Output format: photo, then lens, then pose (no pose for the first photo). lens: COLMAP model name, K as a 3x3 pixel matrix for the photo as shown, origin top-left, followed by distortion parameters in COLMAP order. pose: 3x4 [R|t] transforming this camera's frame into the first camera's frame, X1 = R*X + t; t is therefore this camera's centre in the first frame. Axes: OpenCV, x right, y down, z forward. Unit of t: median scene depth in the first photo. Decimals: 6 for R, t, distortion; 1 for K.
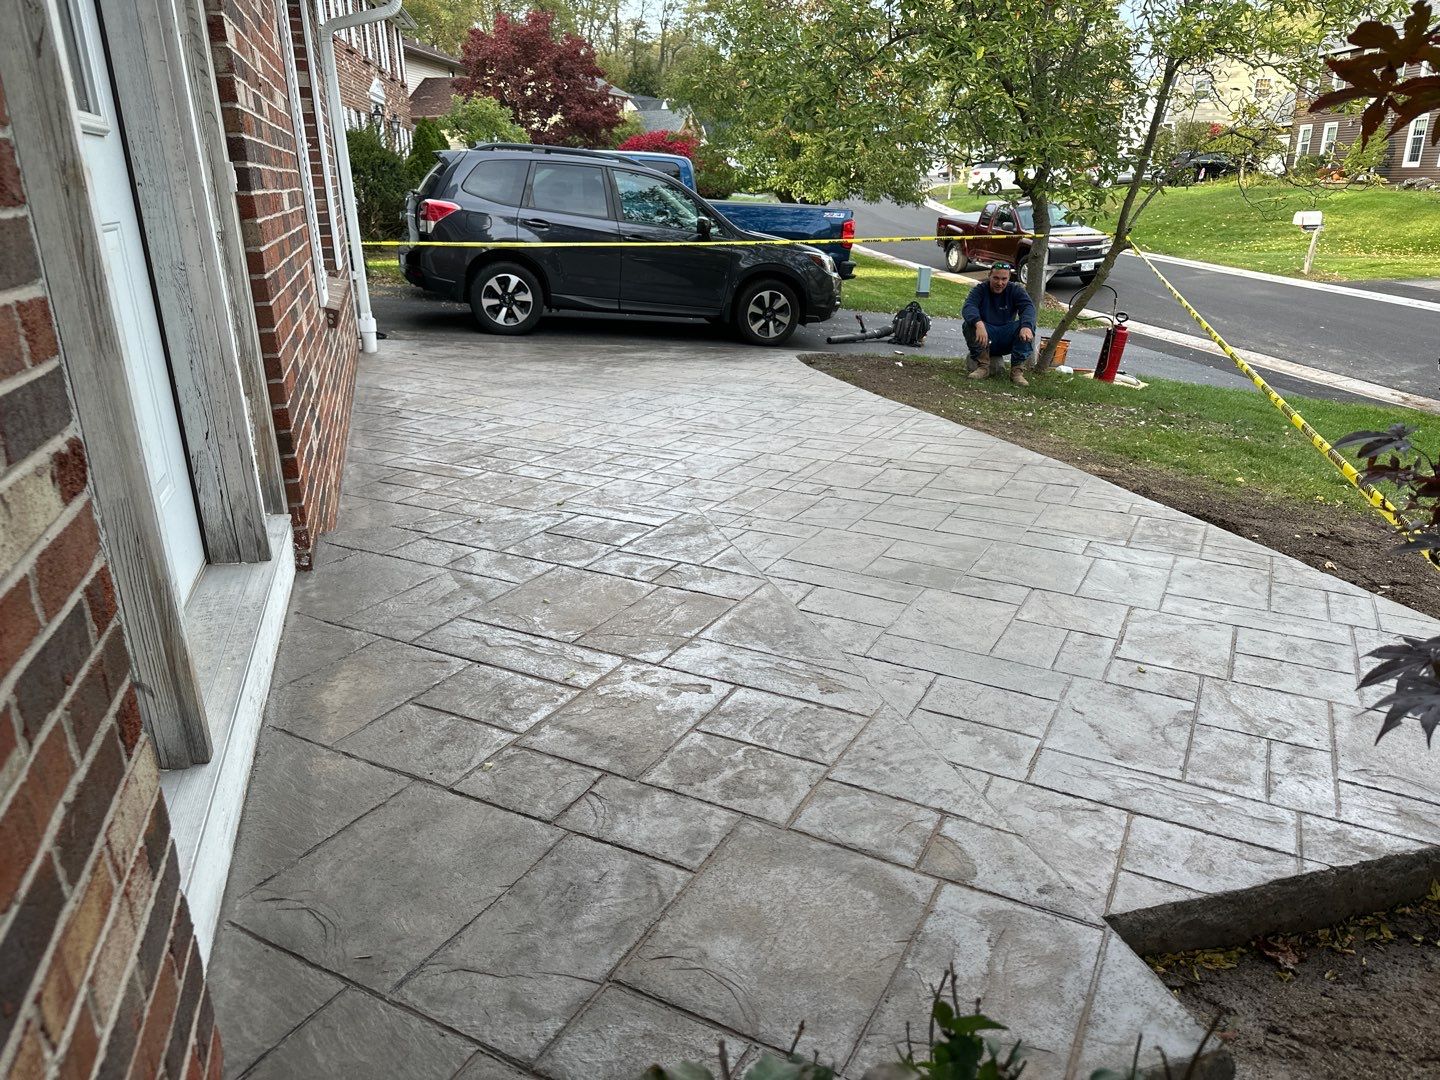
lens RADIAL K [[1038.0, 0, 740.6], [0, 1038.0, 567.0], [0, 0, 1]] dist [0.062910, -0.097867]
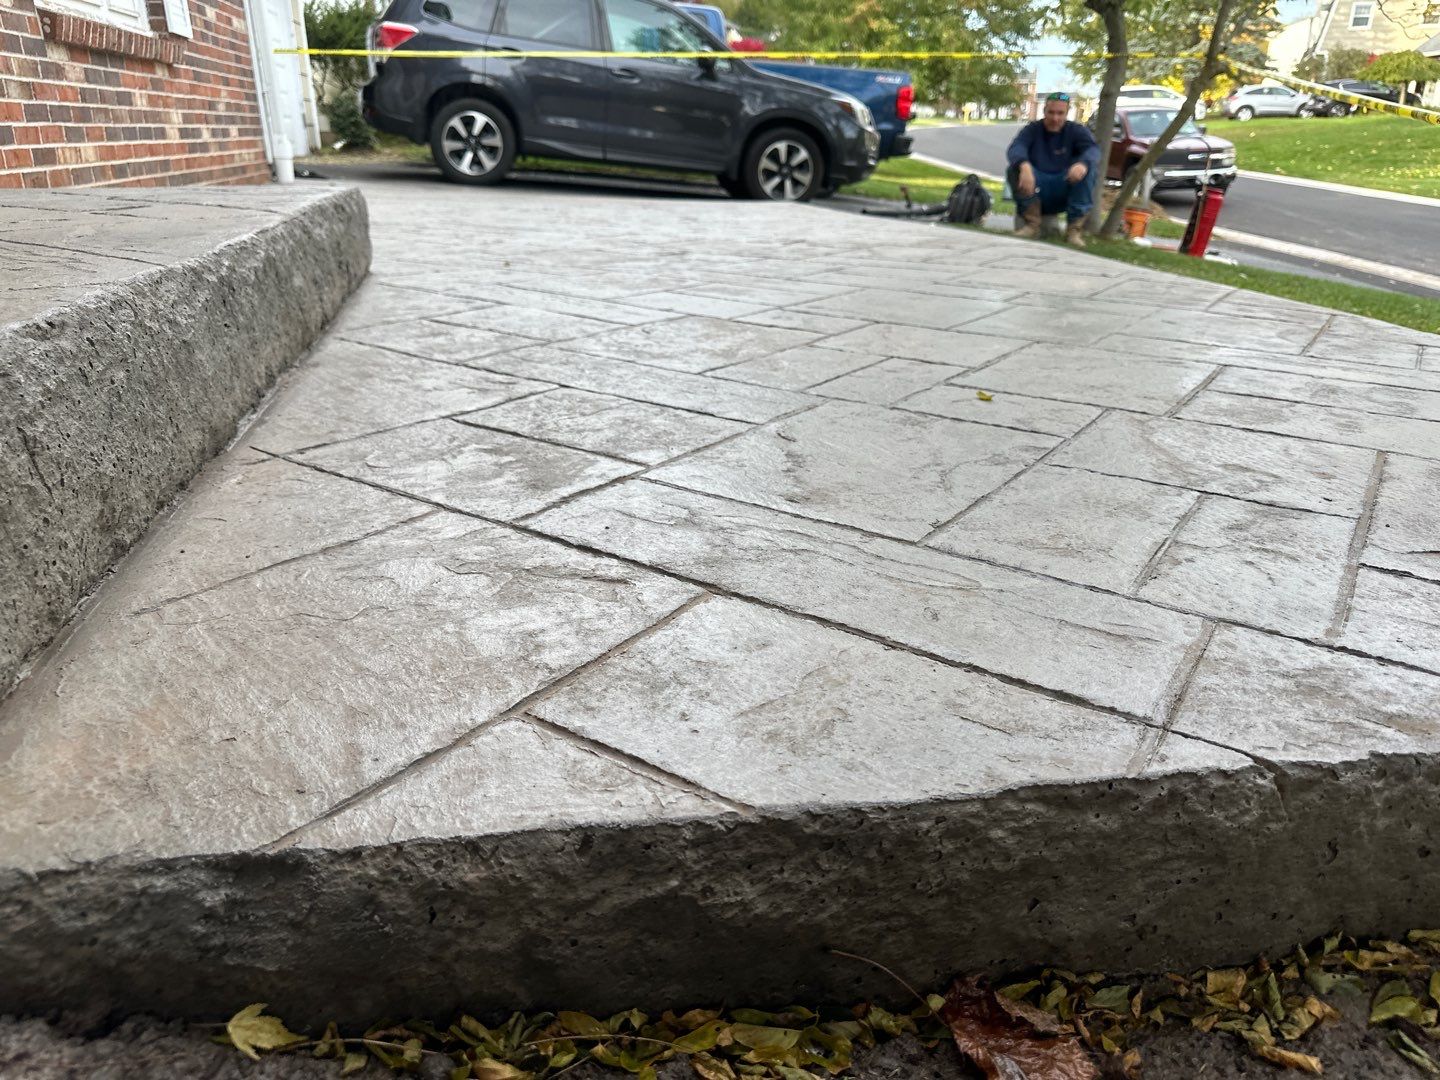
lens RADIAL K [[1060.1, 0, 718.2], [0, 1060.1, 566.0], [0, 0, 1]] dist [-0.019634, 0.001641]
pose [[0.992397, 0.050752, -0.112125, 0.299504], [-0.046467, 0.998098, 0.040513, 0.153047], [0.113968, -0.034995, 0.992868, 0.468902]]
